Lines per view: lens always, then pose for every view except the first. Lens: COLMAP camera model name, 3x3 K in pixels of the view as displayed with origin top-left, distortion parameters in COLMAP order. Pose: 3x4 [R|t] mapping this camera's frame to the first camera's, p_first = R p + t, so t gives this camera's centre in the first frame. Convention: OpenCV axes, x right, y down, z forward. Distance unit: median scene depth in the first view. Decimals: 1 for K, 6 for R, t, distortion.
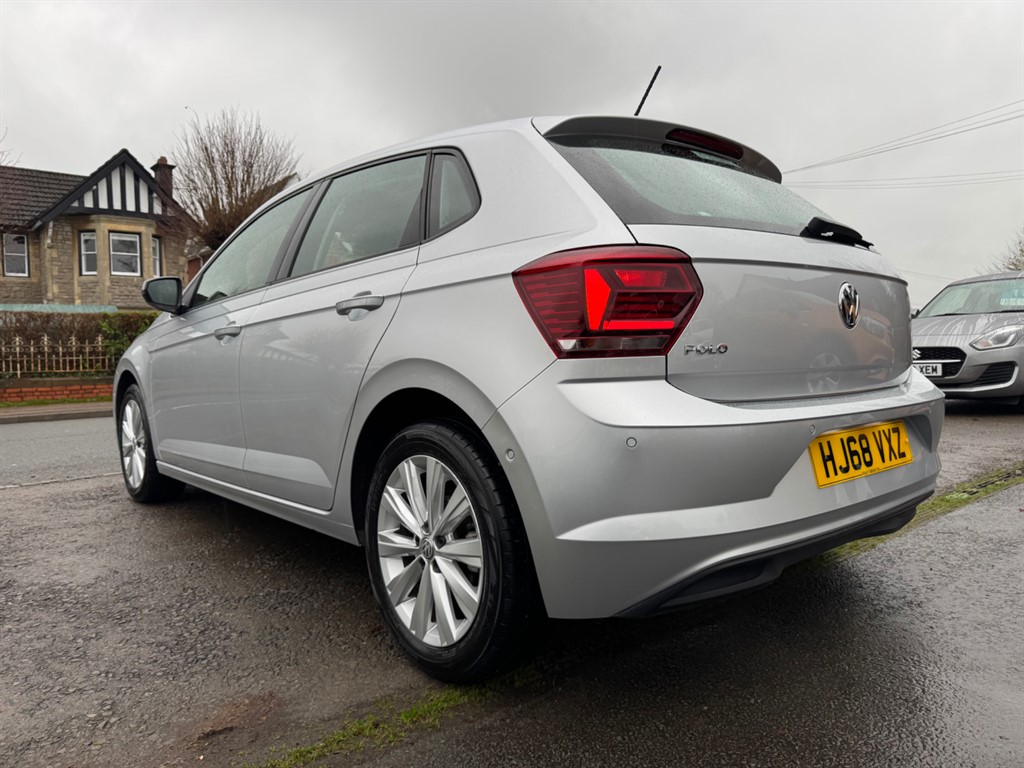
lens RADIAL K [[750.2, 0, 510.3], [0, 750.2, 407.1], [0, 0, 1]] dist [0.014801, -0.026252]
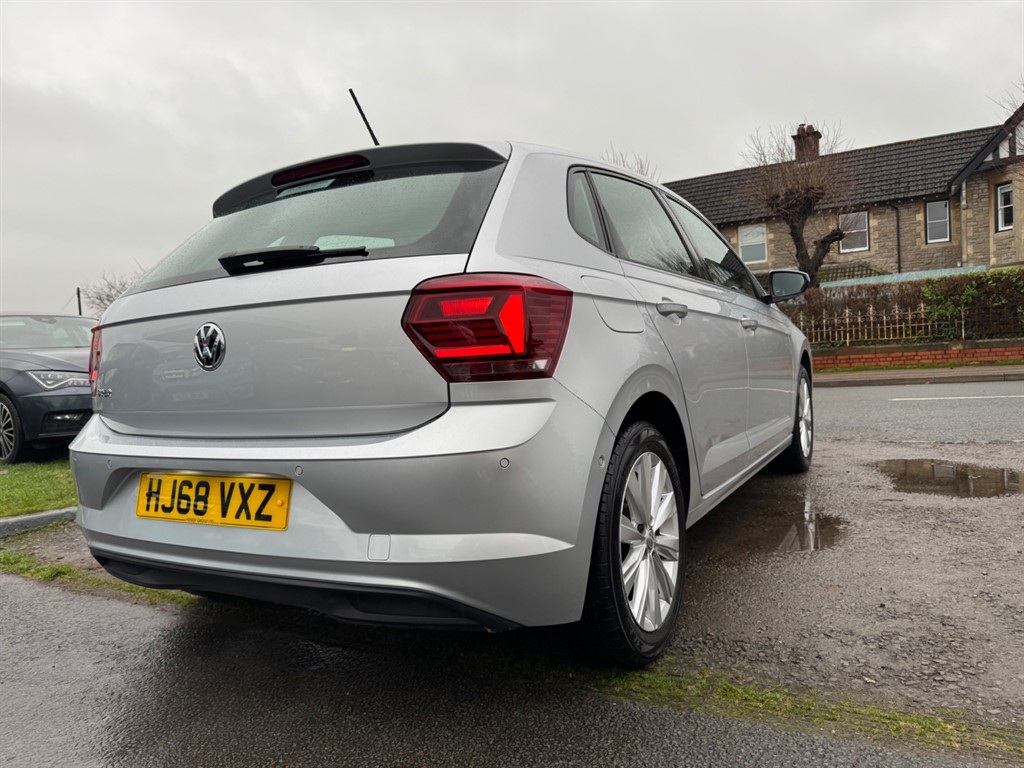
lens RADIAL K [[750.2, 0, 510.3], [0, 750.2, 407.1], [0, 0, 1]] dist [0.014801, -0.026252]
pose [[0.313971, 0.071038, -0.946771, 0.237096], [-0.011907, 0.997413, 0.070889, -0.020784], [0.949358, -0.010984, 0.314005, 0.170109]]
